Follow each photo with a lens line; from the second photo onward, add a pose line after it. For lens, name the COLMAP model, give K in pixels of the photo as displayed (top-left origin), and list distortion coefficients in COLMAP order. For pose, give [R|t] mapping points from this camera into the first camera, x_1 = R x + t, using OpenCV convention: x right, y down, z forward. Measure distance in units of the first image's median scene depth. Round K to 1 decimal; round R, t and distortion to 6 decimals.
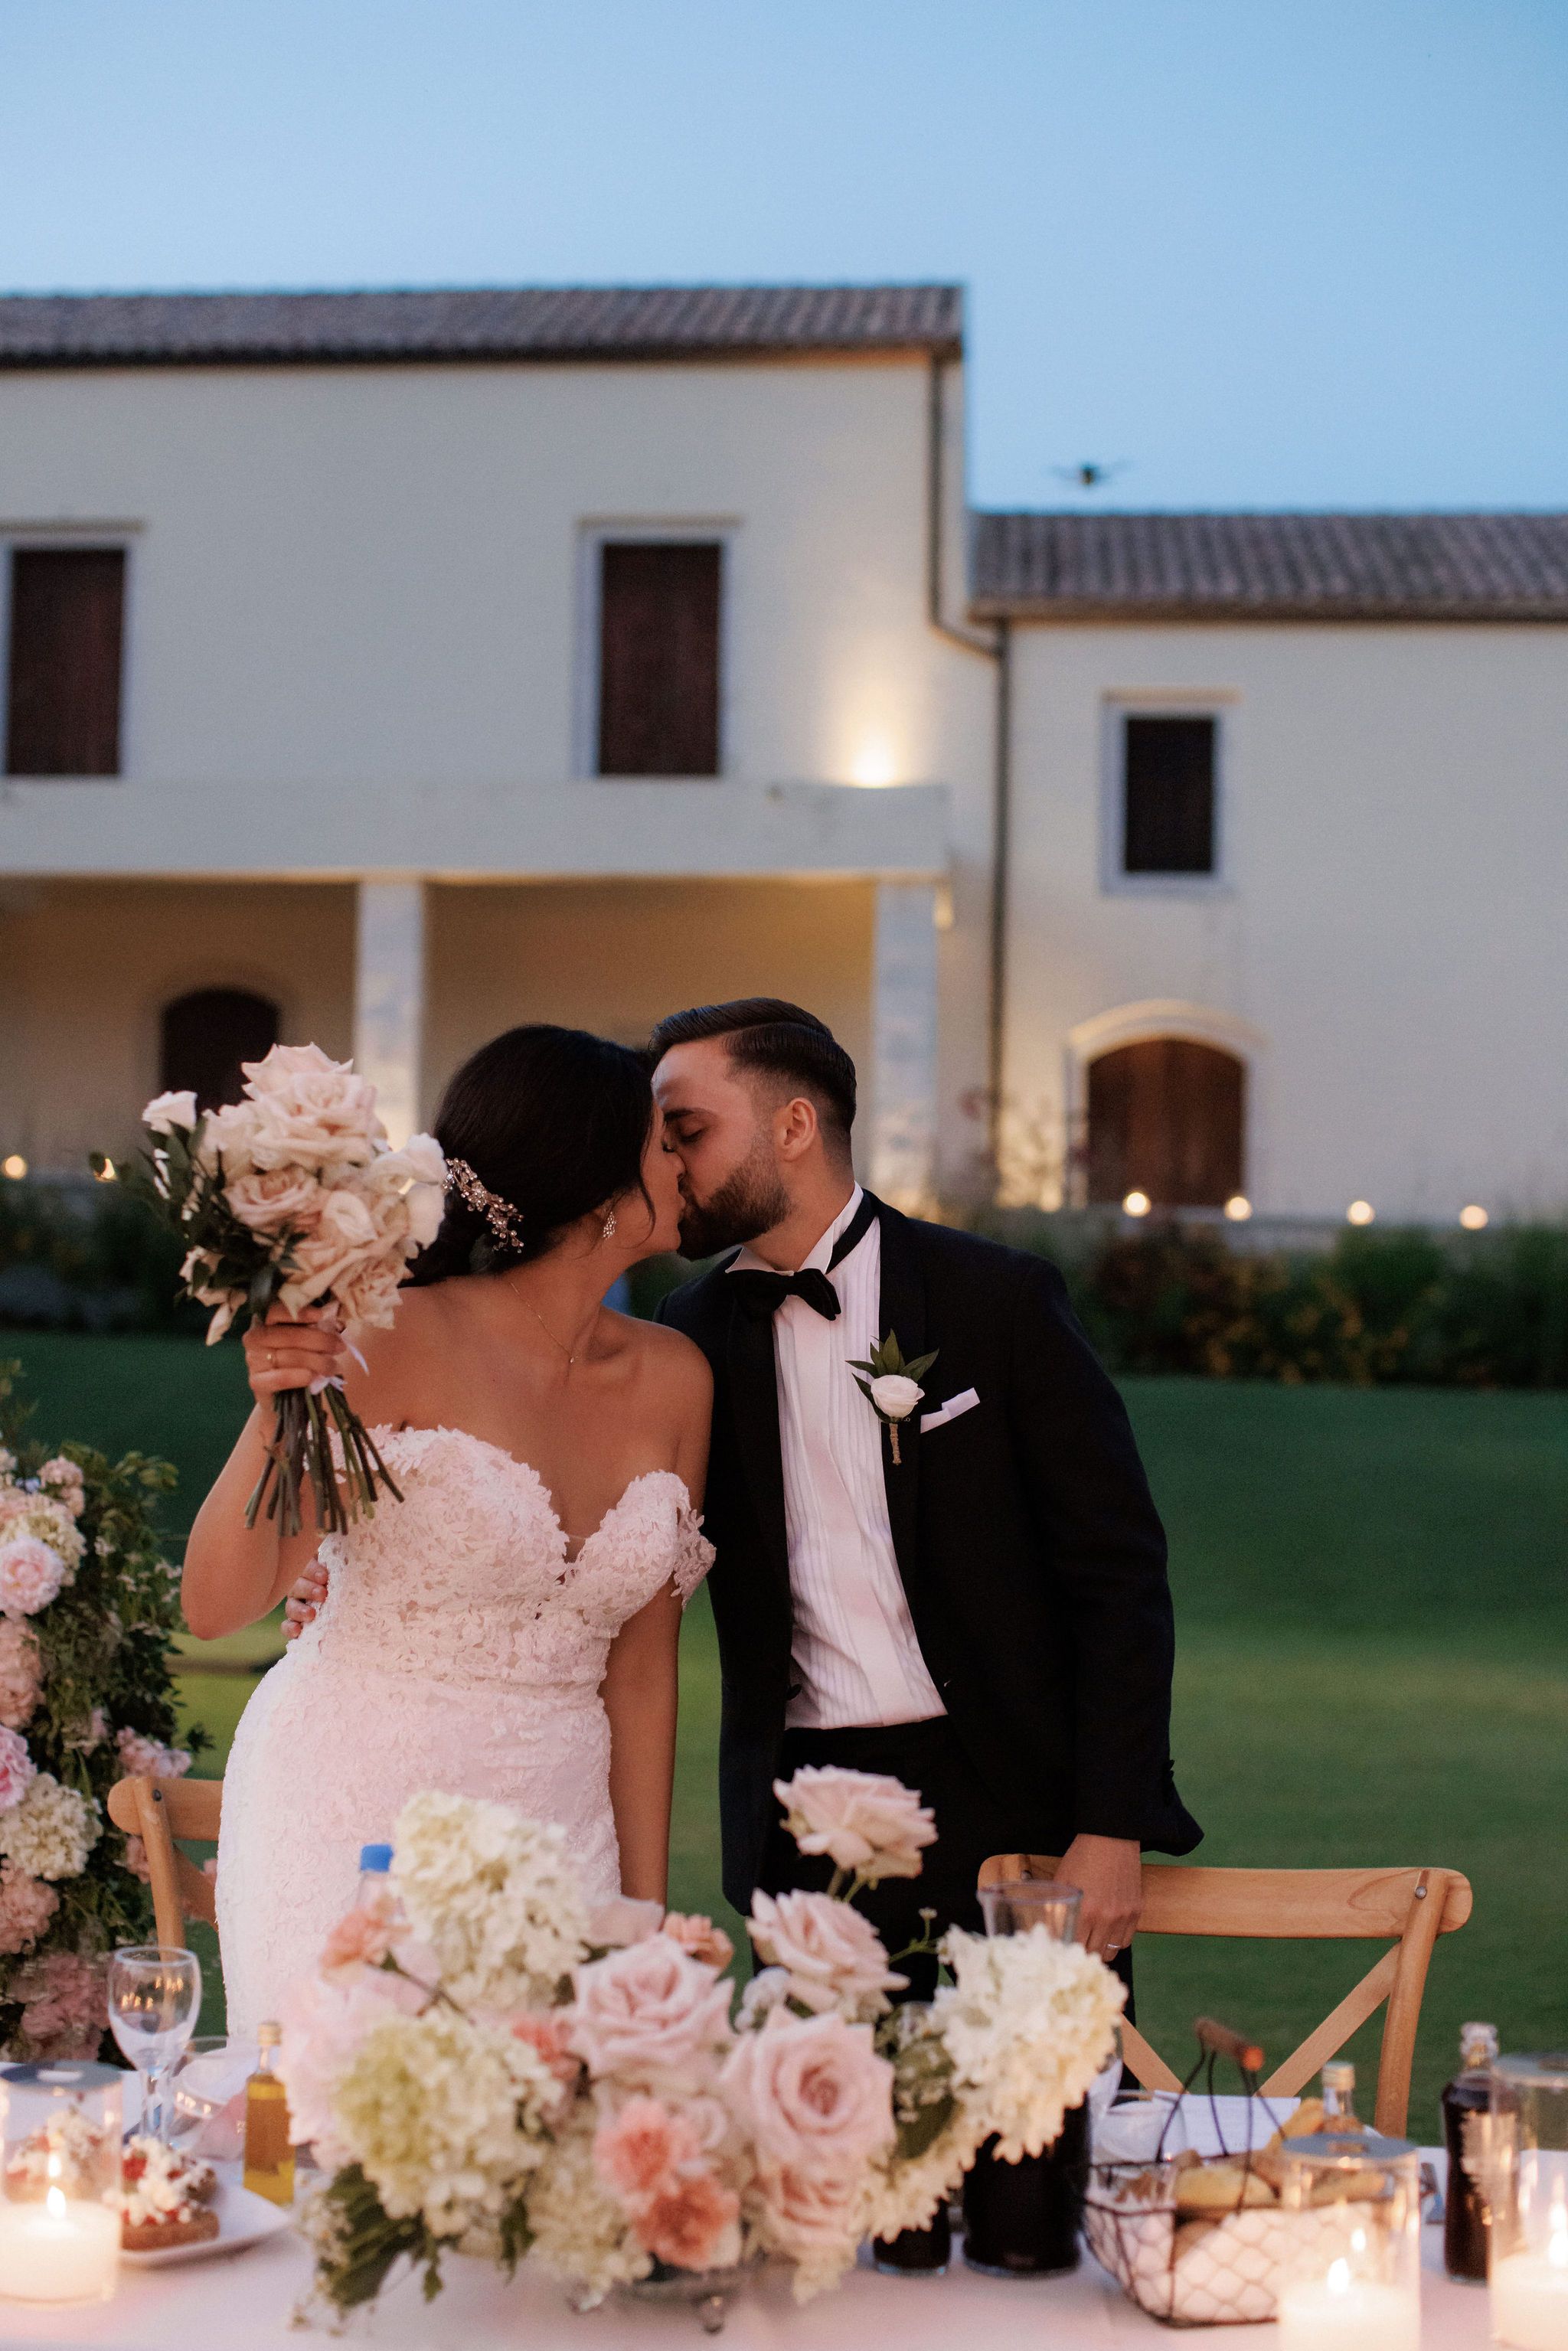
lens RADIAL K [[3557.4, 0, 784.0], [0, 3557.4, 1175.5], [0, 0, 1]] dist [-0.105234, -0.040707]
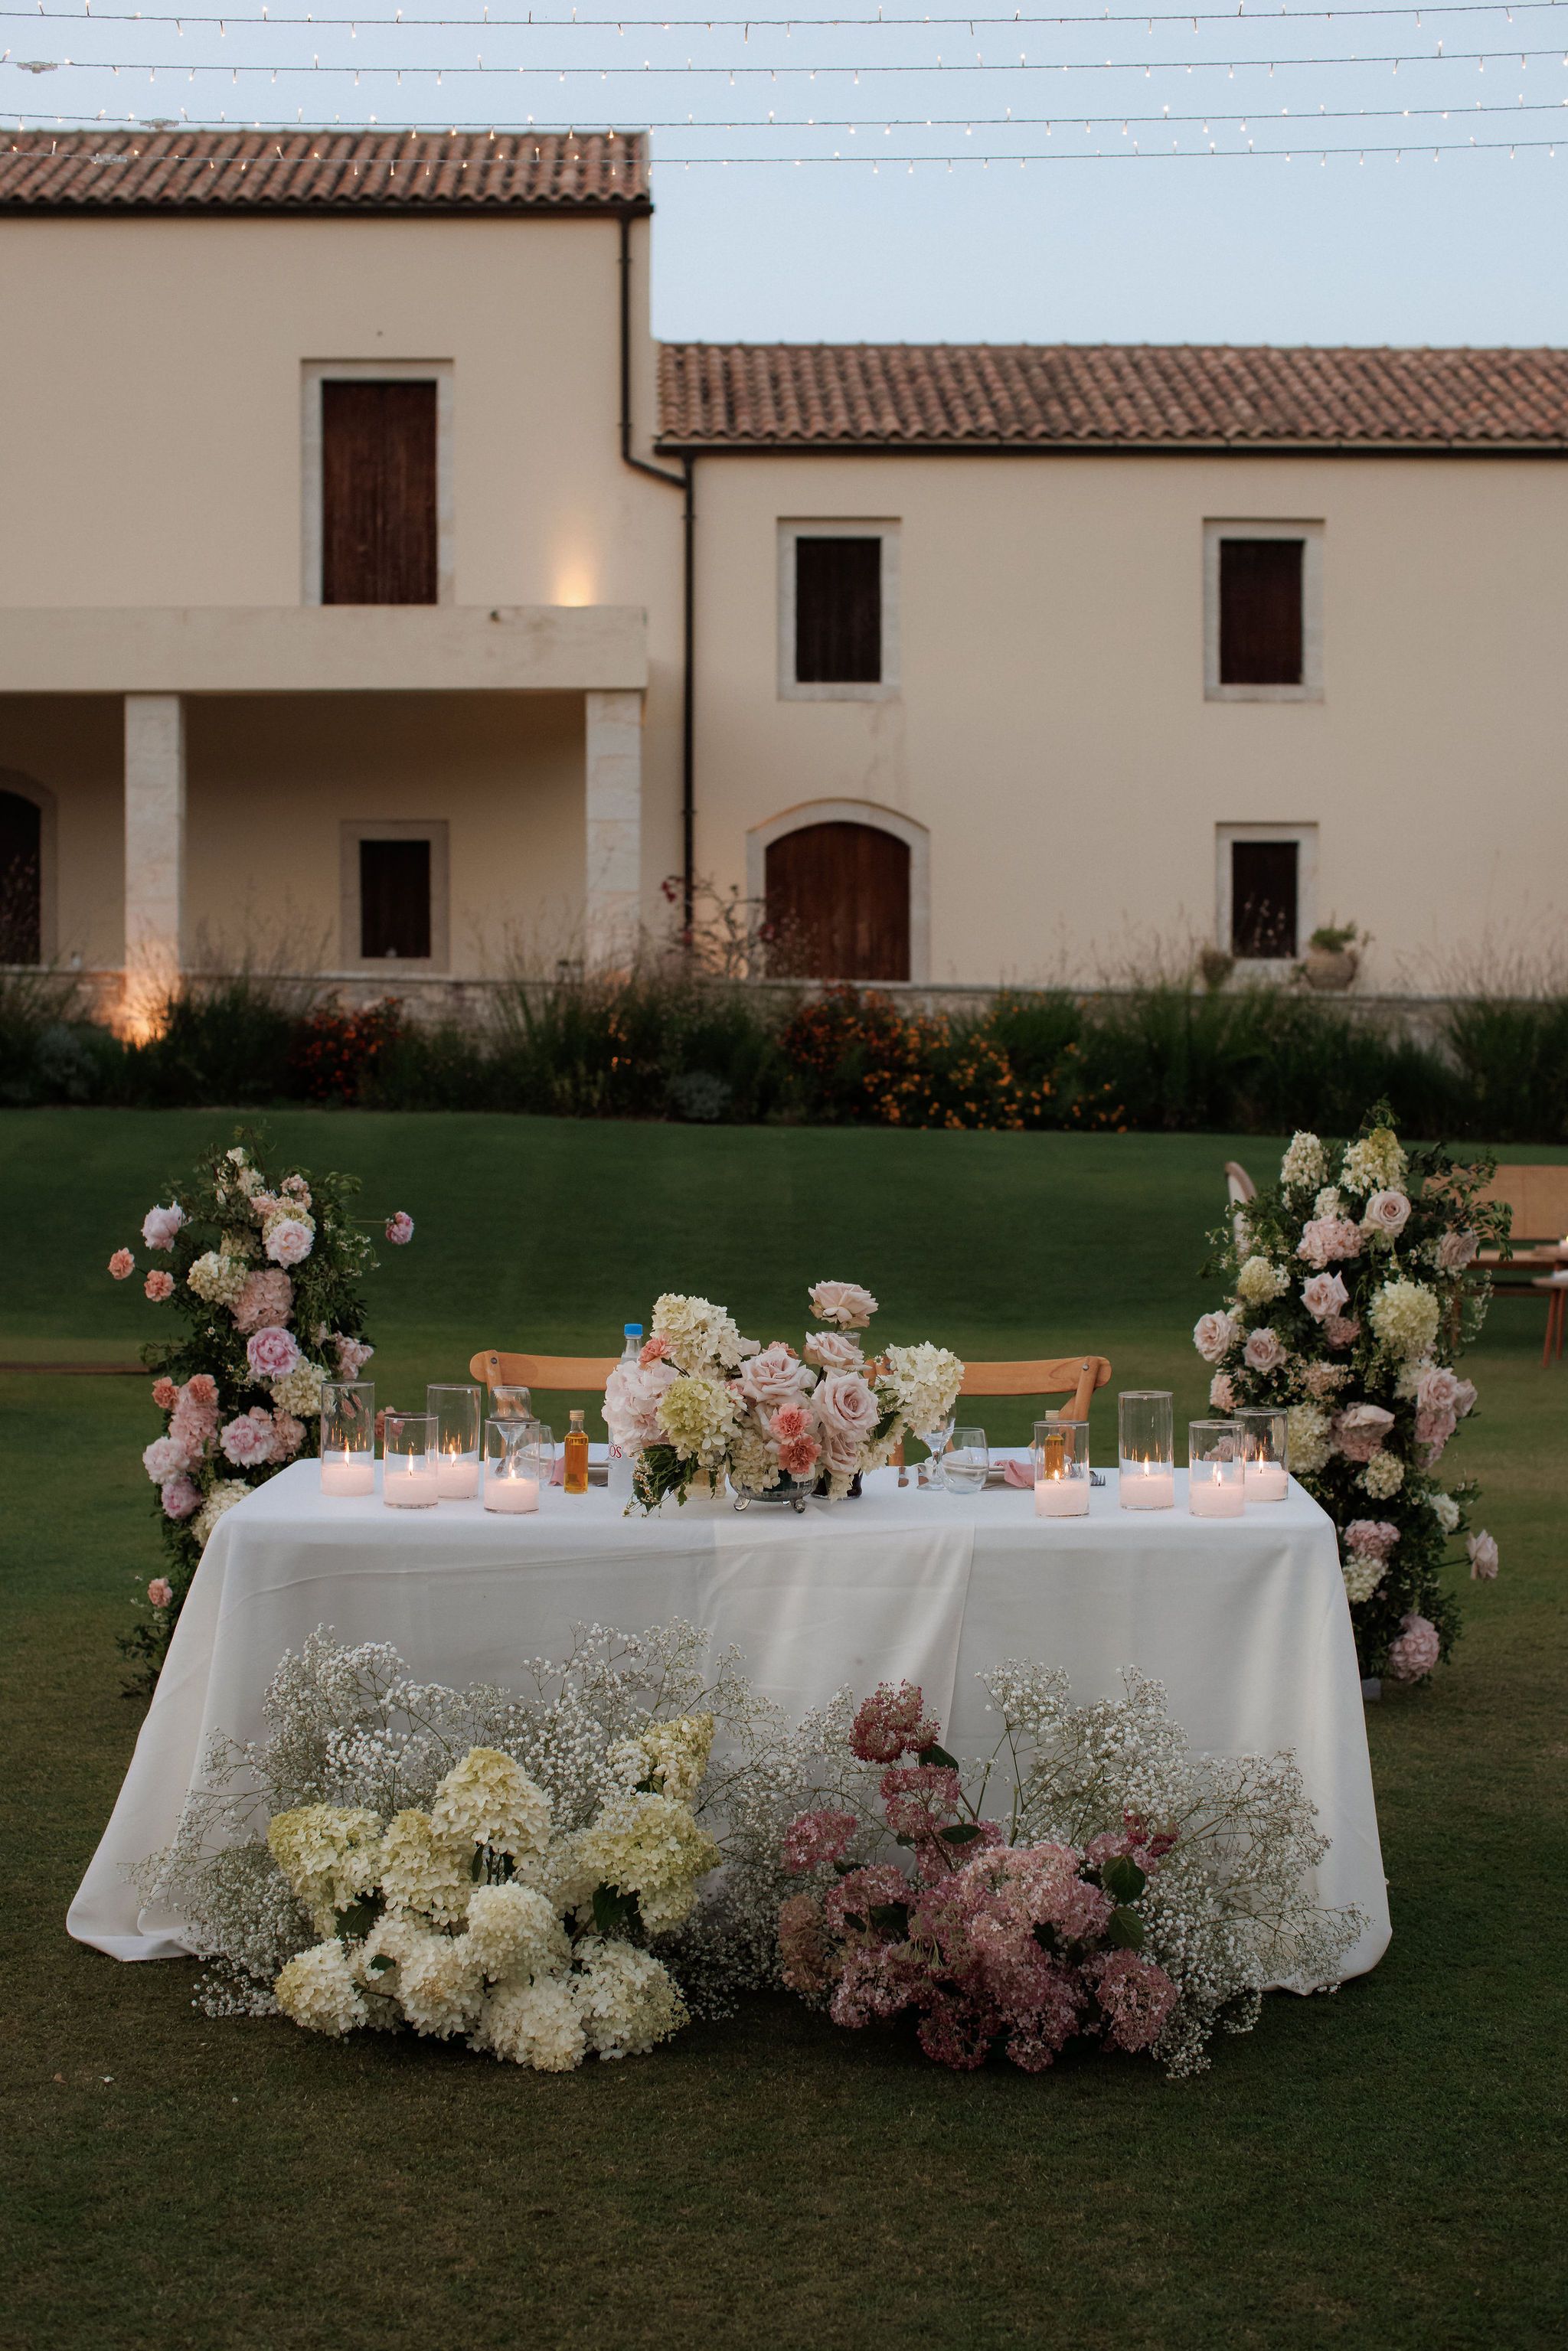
lens RADIAL K [[3557.4, 0, 784.0], [0, 3557.4, 1175.5], [0, 0, 1]] dist [-0.105234, -0.040707]
pose [[0.994802, -0.020198, 0.099806, -0.025517], [0.013324, 0.997523, 0.069061, -0.006433], [-0.100954, -0.067372, 0.992607, -0.131883]]
